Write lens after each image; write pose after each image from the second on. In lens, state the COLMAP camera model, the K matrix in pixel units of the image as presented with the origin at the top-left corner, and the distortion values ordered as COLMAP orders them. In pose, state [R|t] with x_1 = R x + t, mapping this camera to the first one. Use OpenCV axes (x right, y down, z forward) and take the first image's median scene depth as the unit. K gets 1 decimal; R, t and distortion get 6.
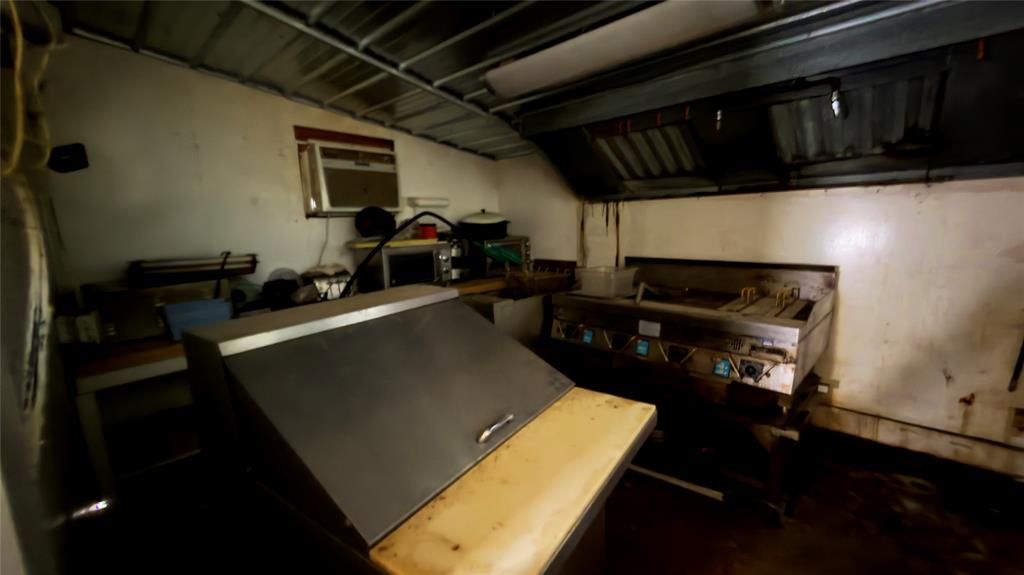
lens RADIAL K [[419.2, 0, 513.8], [0, 419.2, 291.3], [0, 0, 1]] dist [0.000595, 0.000043]
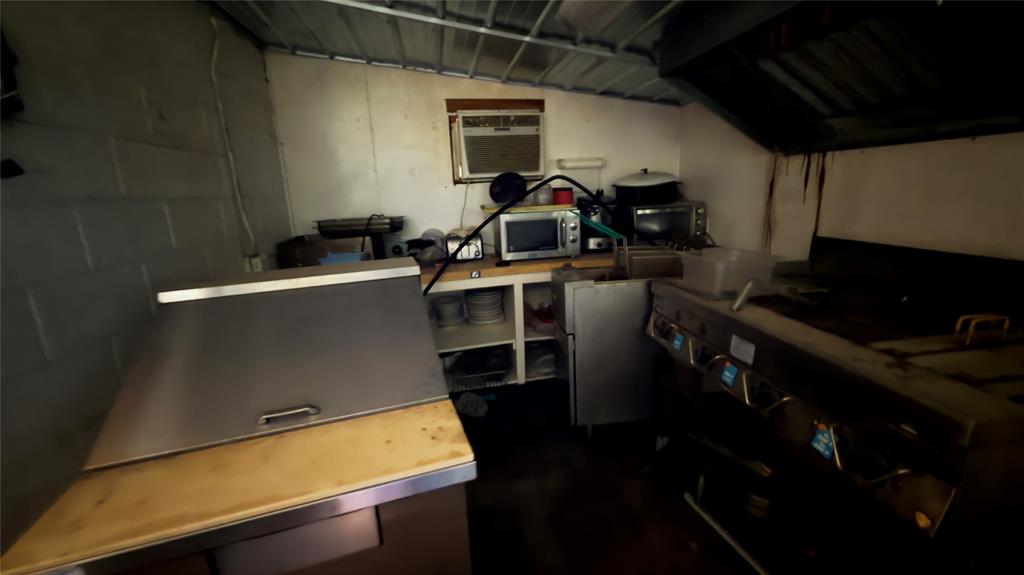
lens RADIAL K [[419.2, 0, 513.8], [0, 419.2, 291.3], [0, 0, 1]] dist [0.000595, 0.000043]
pose [[0.794962, 0.139751, -0.590343, 0.316233], [-0.079683, 0.988728, 0.126758, -0.045760], [0.601403, -0.053727, 0.797137, 0.185072]]
